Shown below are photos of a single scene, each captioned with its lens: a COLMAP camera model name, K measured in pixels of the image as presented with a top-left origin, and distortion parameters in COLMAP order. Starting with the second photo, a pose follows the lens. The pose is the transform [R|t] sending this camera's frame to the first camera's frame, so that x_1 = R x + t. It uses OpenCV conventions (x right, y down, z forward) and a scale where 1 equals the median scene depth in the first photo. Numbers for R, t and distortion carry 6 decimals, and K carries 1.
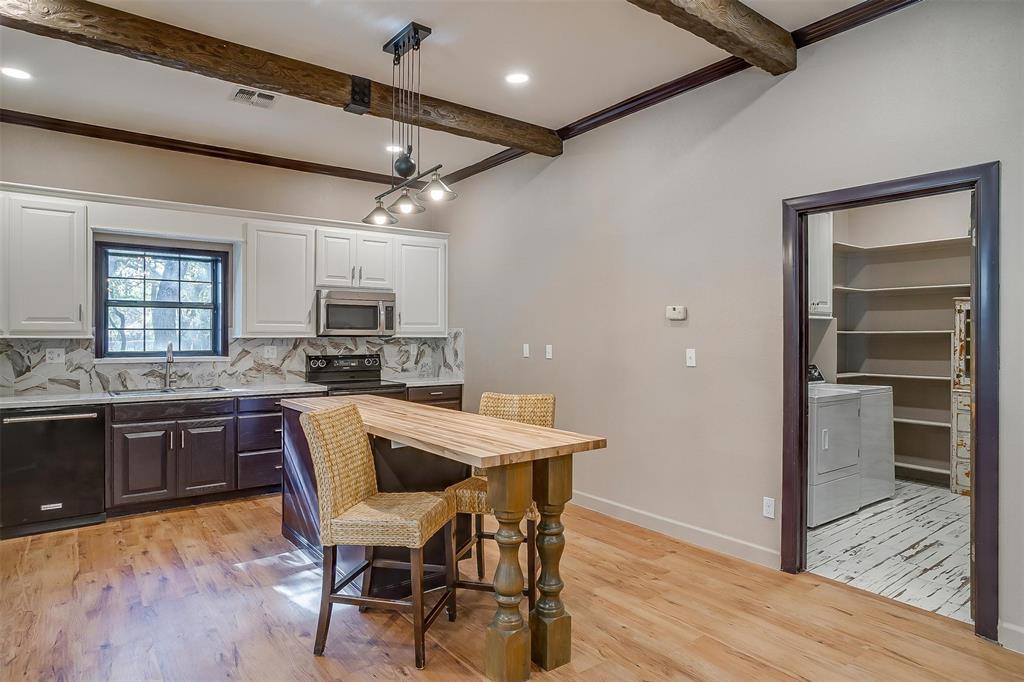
lens RADIAL K [[598.3, 0, 503.8], [0, 598.3, 330.6], [0, 0, 1]] dist [-0.038189, 0.025410]
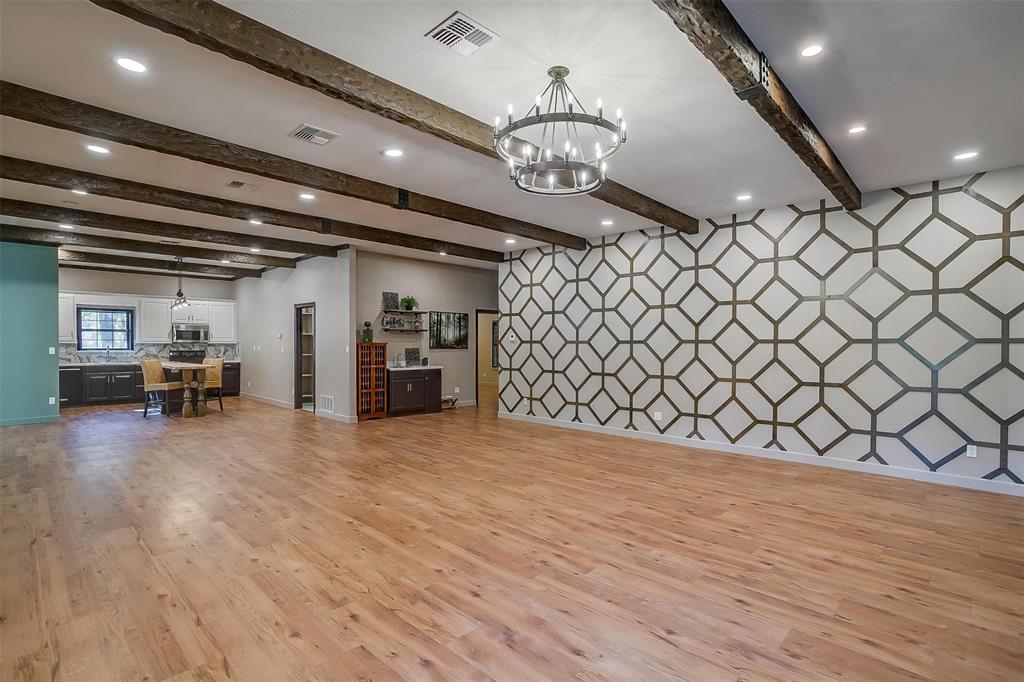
lens RADIAL K [[494.9, 0, 514.7], [0, 494.9, 349.7], [0, 0, 1]] dist [-0.044655, 0.019033]
pose [[0.985376, -0.001891, 0.170382, 0.800299], [-0.002107, 0.999727, 0.023283, -0.012875], [-0.170379, -0.023302, 0.985103, -1.343698]]
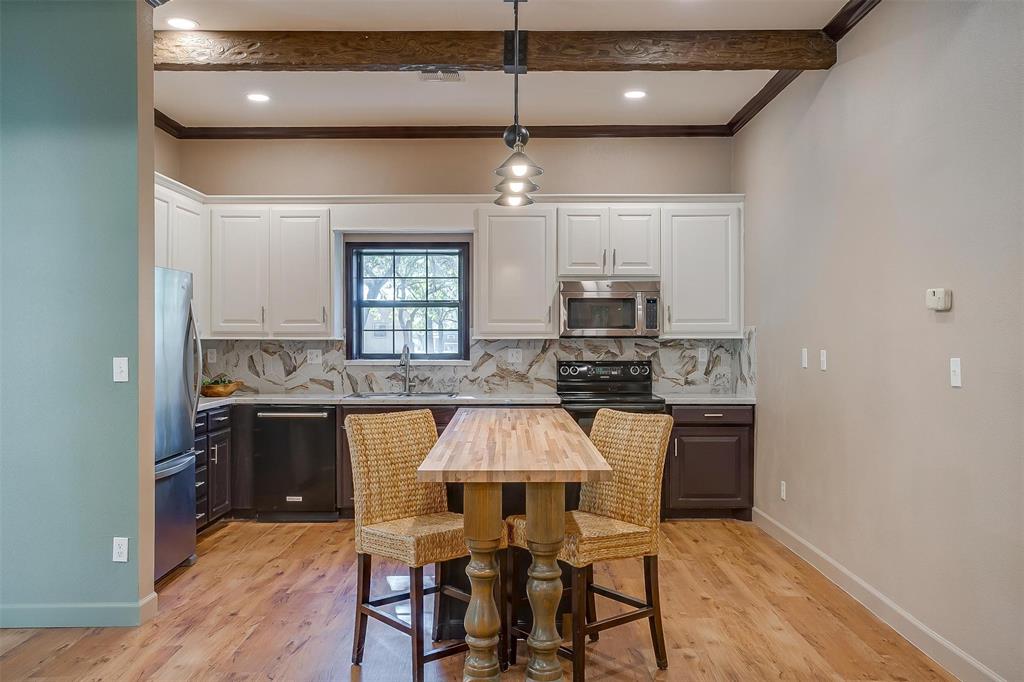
lens RADIAL K [[838.3, 0, 487.0], [0, 838.3, 338.0], [0, 0, 1]] dist [-0.029206, 0.037944]
pose [[0.791335, -0.000347, -0.611383, 0.325501], [0.006836, 0.999942, 0.008281, 0.000075], [0.611345, -0.010733, 0.791291, 0.021573]]
